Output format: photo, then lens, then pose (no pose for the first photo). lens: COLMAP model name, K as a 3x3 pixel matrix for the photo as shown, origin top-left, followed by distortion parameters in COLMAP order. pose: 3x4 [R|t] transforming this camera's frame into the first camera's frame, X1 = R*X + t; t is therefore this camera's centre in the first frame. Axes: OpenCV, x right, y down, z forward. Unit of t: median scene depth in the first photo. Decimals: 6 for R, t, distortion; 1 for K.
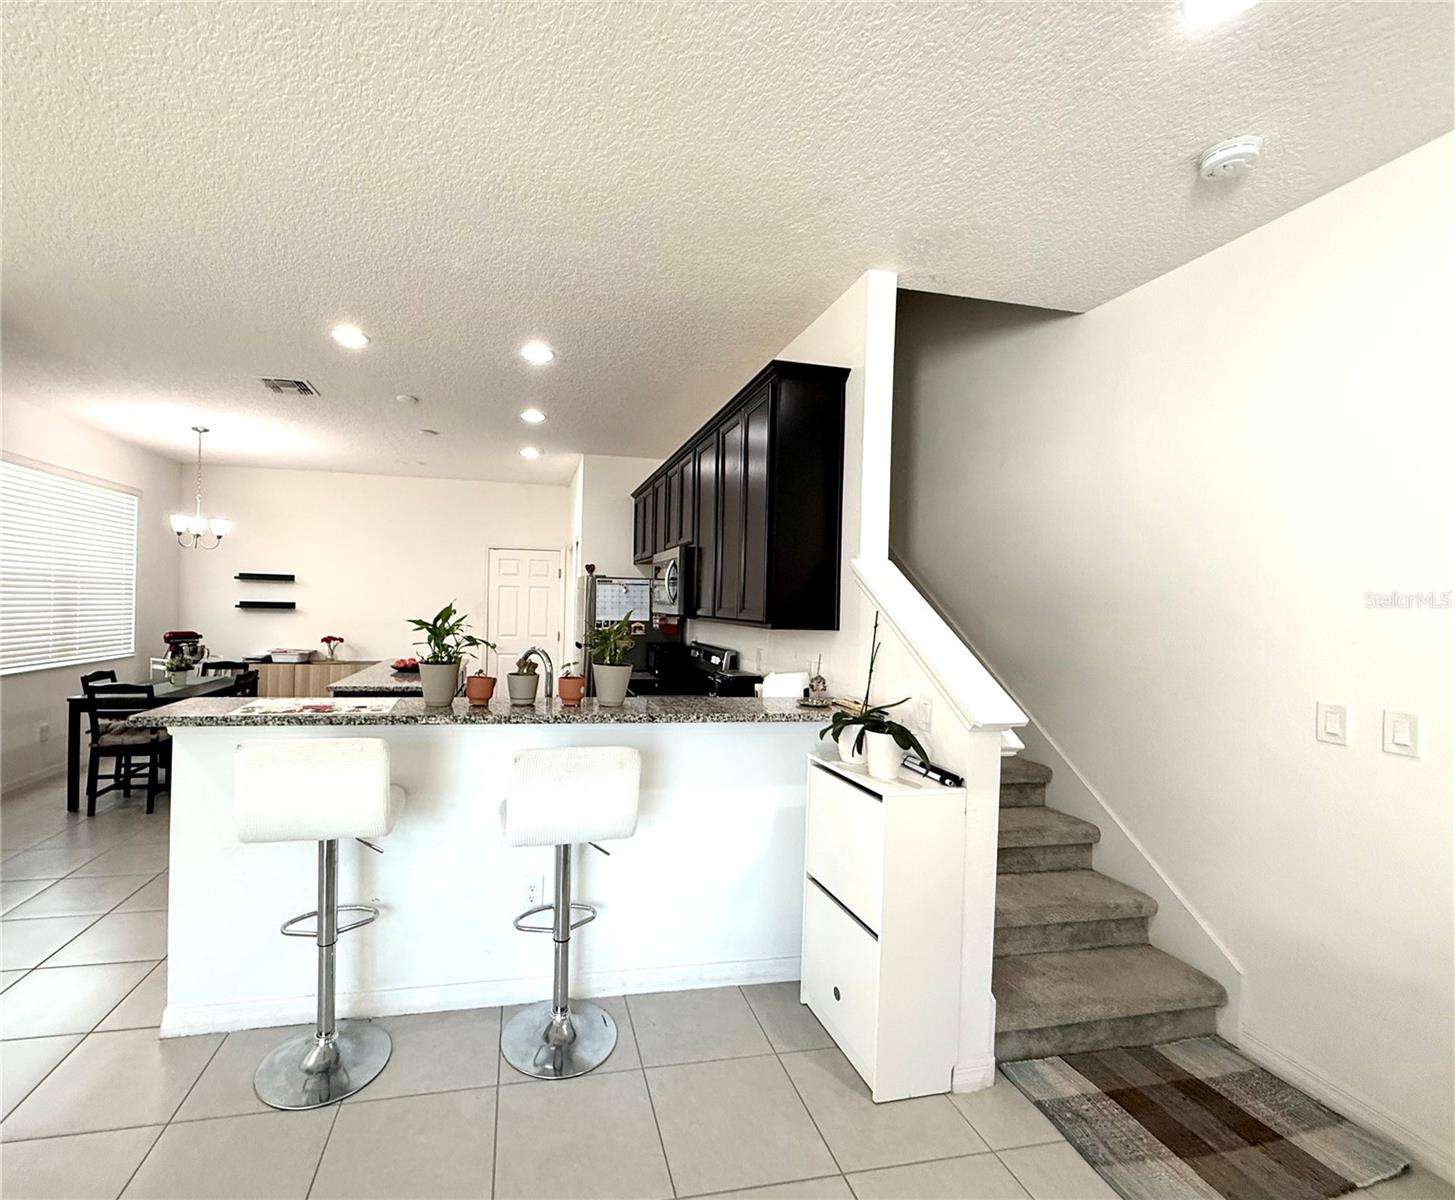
lens RADIAL K [[643.1, 0, 642.7], [0, 643.1, 605.5], [0, 0, 1]] dist [0.002186, 0.000199]
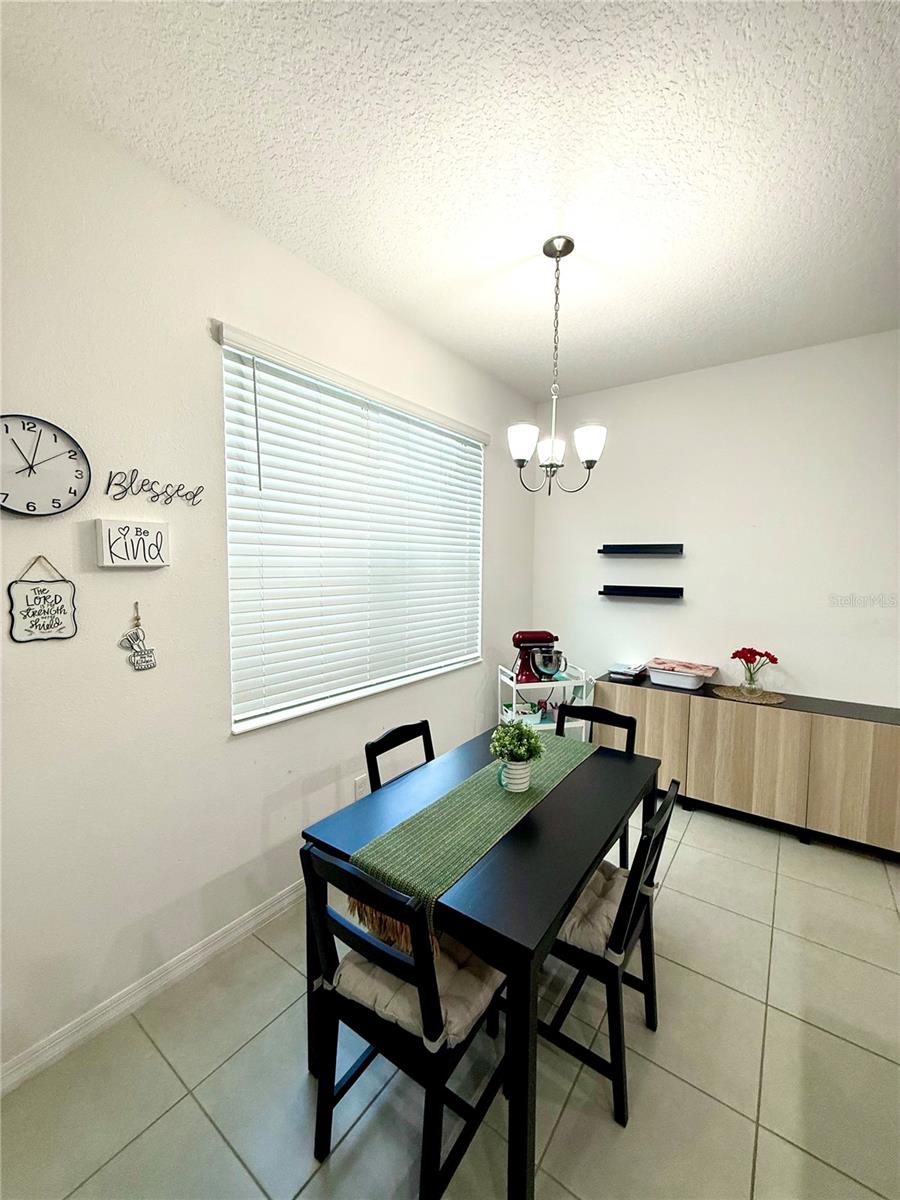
lens RADIAL K [[477.2, 0, 452.8], [0, 477.2, 598.1], [0, 0, 1]] dist [0.001161, 0.000177]
pose [[0.684560, 0.034610, -0.728135, -0.958553], [0.004426, 0.998656, 0.051630, -0.053974], [0.728944, -0.038566, 0.683487, 1.398573]]
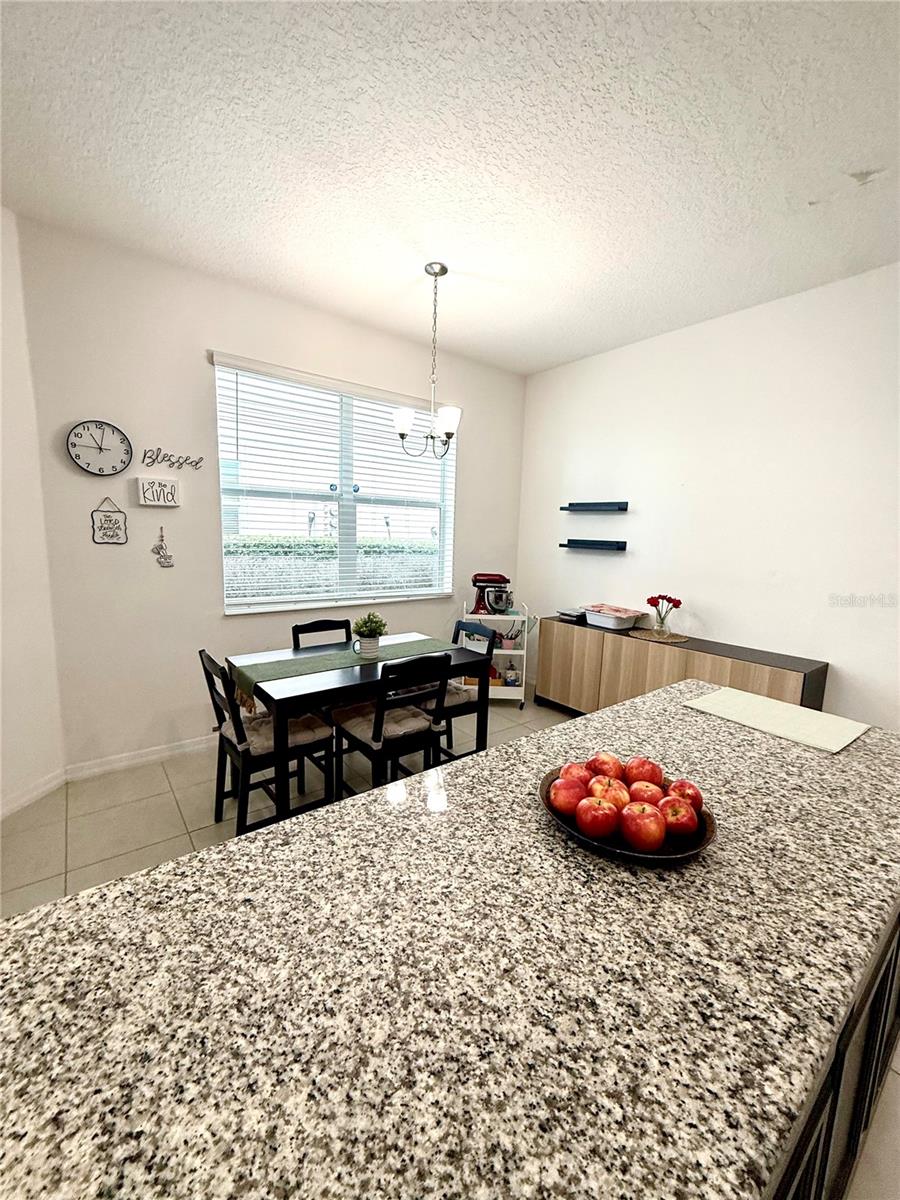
lens RADIAL K [[477.2, 0, 448.7], [0, 477.2, 600.4], [0, 0, 1]] dist [0.001161, 0.000177]
pose [[0.460231, 0.118528, -0.879852, -0.445614], [-0.022110, 0.992271, 0.122107, -0.000473], [0.887524, -0.036744, 0.459294, 1.594412]]
